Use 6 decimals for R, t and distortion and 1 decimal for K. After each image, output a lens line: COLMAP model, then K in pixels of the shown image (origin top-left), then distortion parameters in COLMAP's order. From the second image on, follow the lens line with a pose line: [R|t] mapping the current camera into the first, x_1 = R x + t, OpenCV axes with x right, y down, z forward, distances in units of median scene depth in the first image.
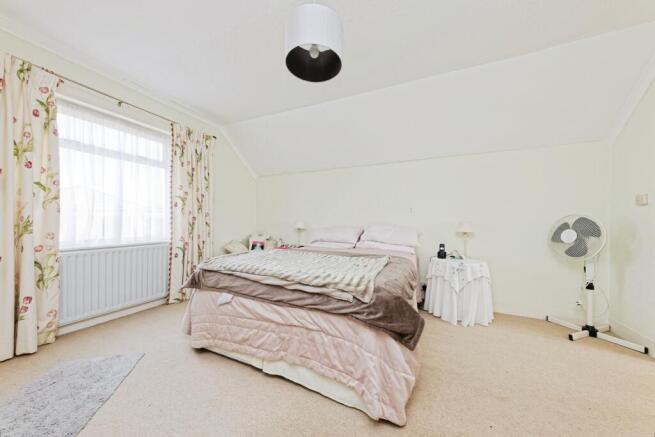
lens RADIAL K [[231.5, 0, 326.3], [0, 231.5, 218.5], [0, 0, 1]] dist [0.010061, -0.000194]
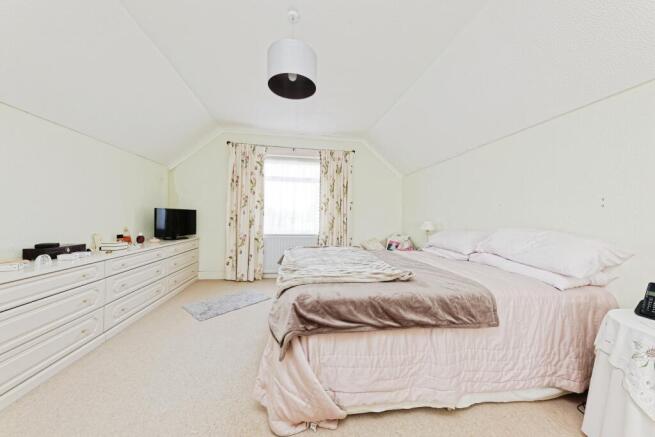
lens RADIAL K [[231.5, 0, 323.5], [0, 231.5, 218.1], [0, 0, 1]] dist [0.010061, -0.000194]
pose [[0.520271, 0.001589, -0.854000, 0.539522], [-0.002720, 0.999996, 0.000203, -0.001905], [0.853997, 0.002217, 0.520273, 0.283530]]
